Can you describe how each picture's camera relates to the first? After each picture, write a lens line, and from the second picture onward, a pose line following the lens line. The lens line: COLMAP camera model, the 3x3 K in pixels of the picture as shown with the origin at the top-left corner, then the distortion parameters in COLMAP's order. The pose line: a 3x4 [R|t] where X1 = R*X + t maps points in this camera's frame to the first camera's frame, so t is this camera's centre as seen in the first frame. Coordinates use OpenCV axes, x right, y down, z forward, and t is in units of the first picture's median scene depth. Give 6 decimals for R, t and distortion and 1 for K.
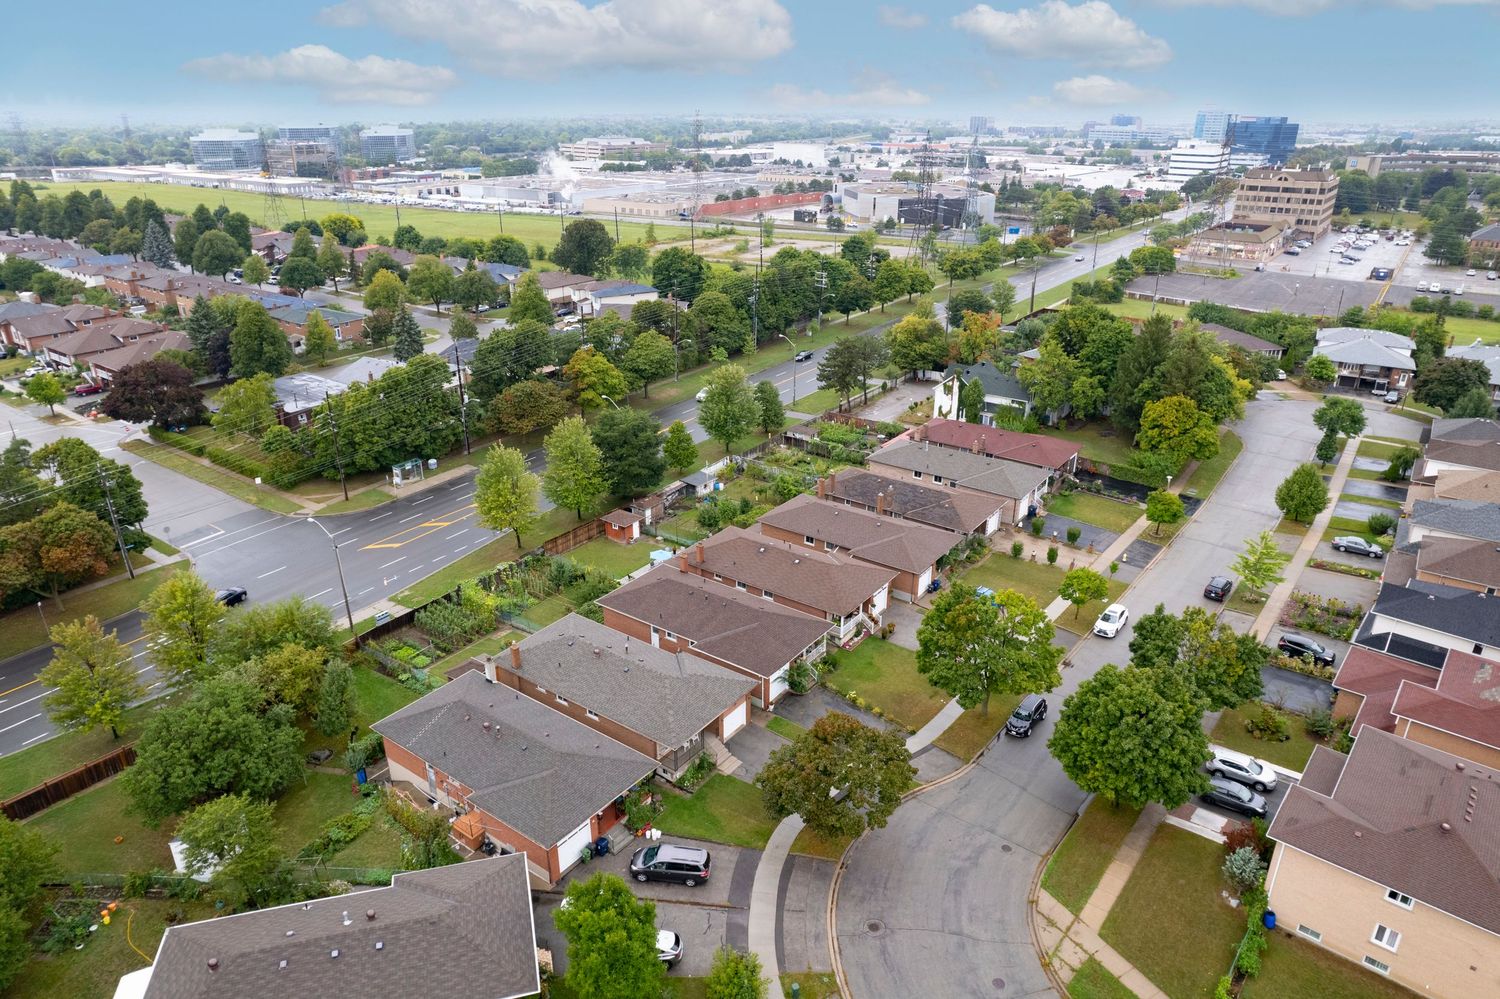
lens RADIAL K [[956.1, 0, 749.1], [0, 956.1, 504.2], [0, 0, 1]] dist [-0.067578, 0.052024]
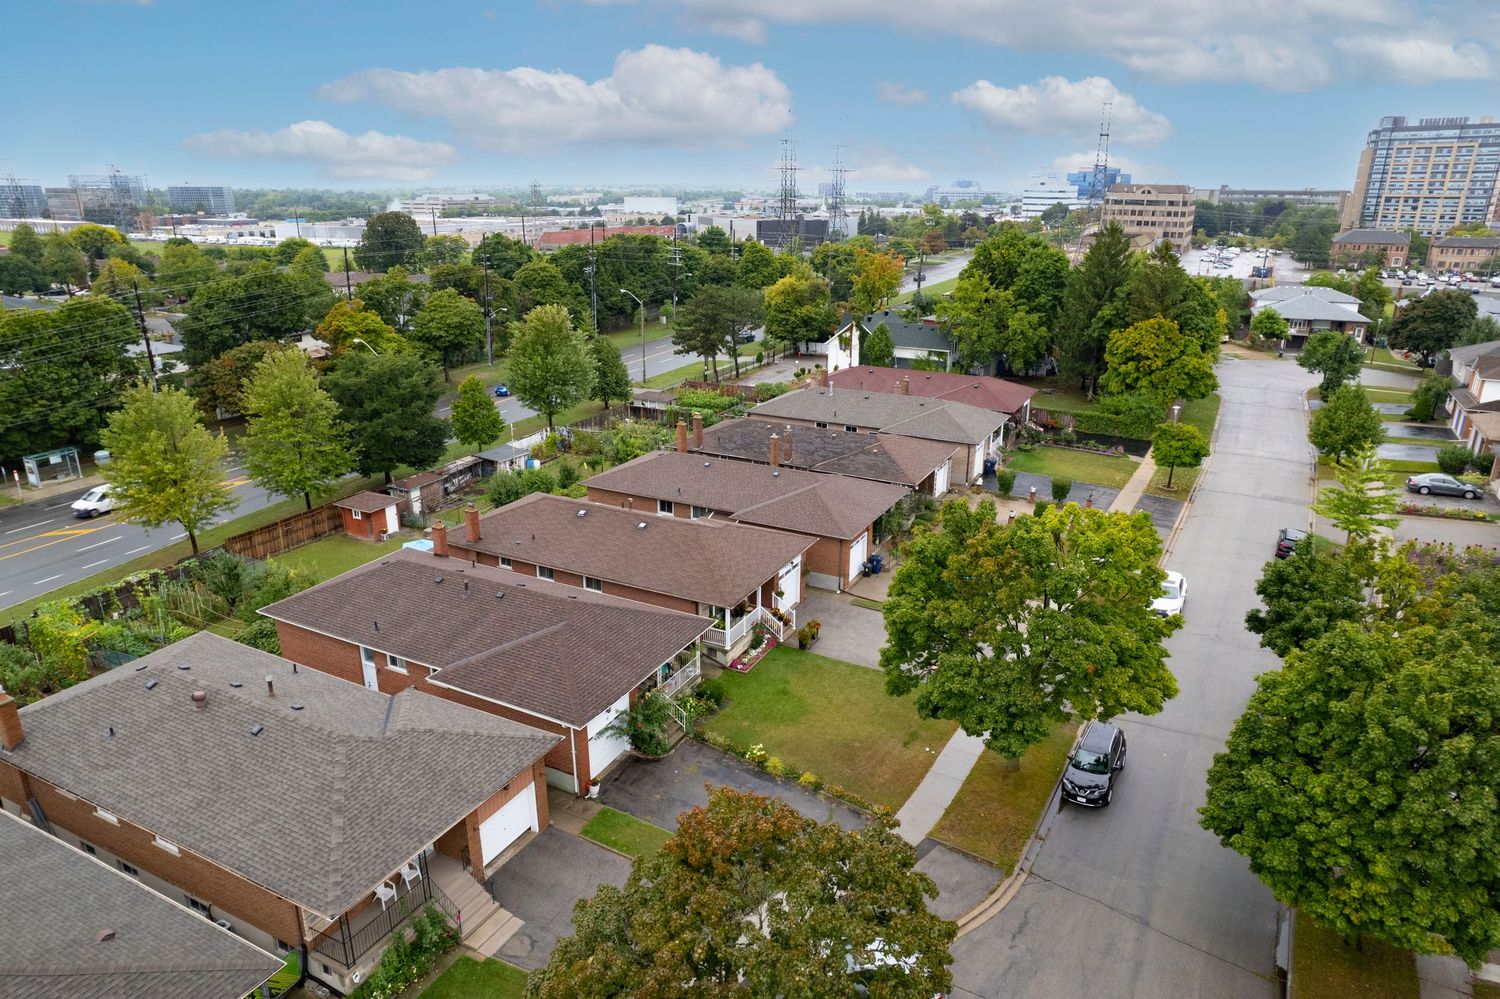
lens RADIAL K [[956.1, 0, 746.3], [0, 956.1, 499.9], [0, 0, 1]] dist [-0.067578, 0.052024]
pose [[0.989740, -0.045881, 0.135311, 0.028404], [0.056506, 0.995524, -0.075754, 0.073596], [-0.131229, 0.082623, 0.987903, 0.343987]]
